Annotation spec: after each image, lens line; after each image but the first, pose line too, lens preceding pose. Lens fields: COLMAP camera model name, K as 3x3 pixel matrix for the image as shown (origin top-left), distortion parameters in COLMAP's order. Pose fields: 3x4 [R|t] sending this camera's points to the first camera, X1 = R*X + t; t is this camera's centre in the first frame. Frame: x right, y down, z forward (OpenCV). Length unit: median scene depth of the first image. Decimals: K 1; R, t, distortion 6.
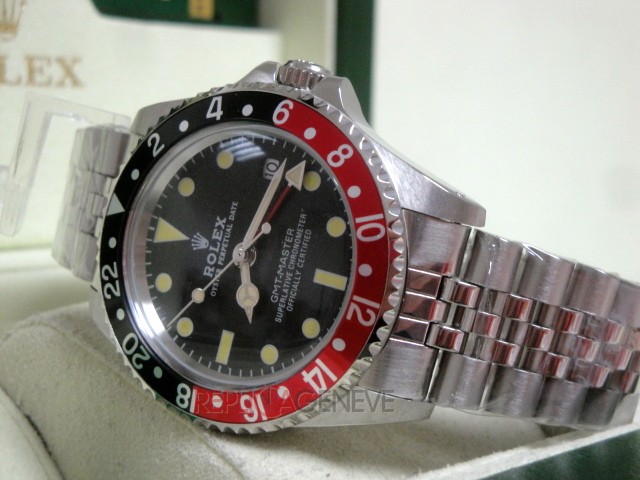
lens RADIAL K [[1218.2, 0, 320.0], [0, 1218.2, 240.0], [0, 0, 1]] dist [0.091525, -0.096494]
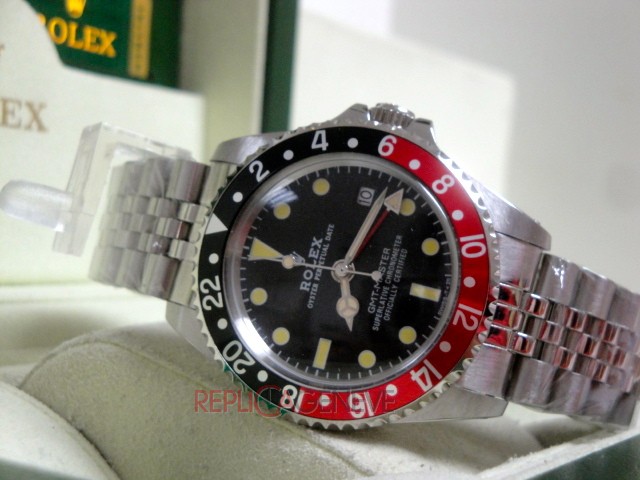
lens RADIAL K [[1218.2, 0, 320.0], [0, 1218.2, 240.0], [0, 0, 1]] dist [0.091525, -0.096494]
pose [[0.966908, 0.034803, 0.252740, -0.367959], [-0.014537, 0.996558, -0.081613, 0.075972], [-0.254711, 0.075238, 0.964086, -0.080472]]
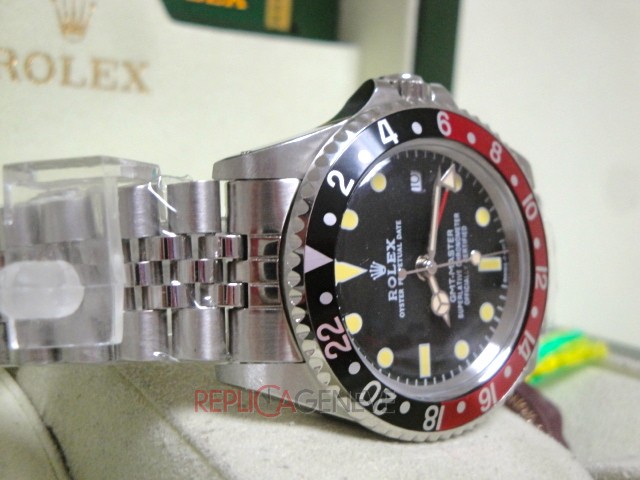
lens RADIAL K [[1218.2, 0, 320.0], [0, 1218.2, 240.0], [0, 0, 1]] dist [0.091525, -0.096494]
pose [[0.441324, -0.248071, 0.862377, -0.981578], [0.200978, 0.963940, 0.174436, -0.206909], [-0.874552, 0.096336, 0.475267, 0.587457]]
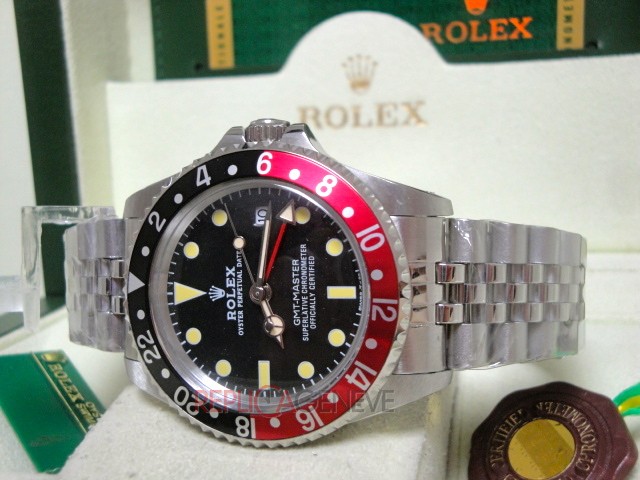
lens RADIAL K [[860.0, 0, 301.4], [0, 860.0, 240.4], [0, 0, 1]] dist [-0.028152, -0.007075]
pose [[0.953074, -0.260403, 0.154402, -0.137779], [0.266525, 0.963621, -0.019996, -0.008845], [-0.143578, 0.060209, 0.987806, 0.190221]]
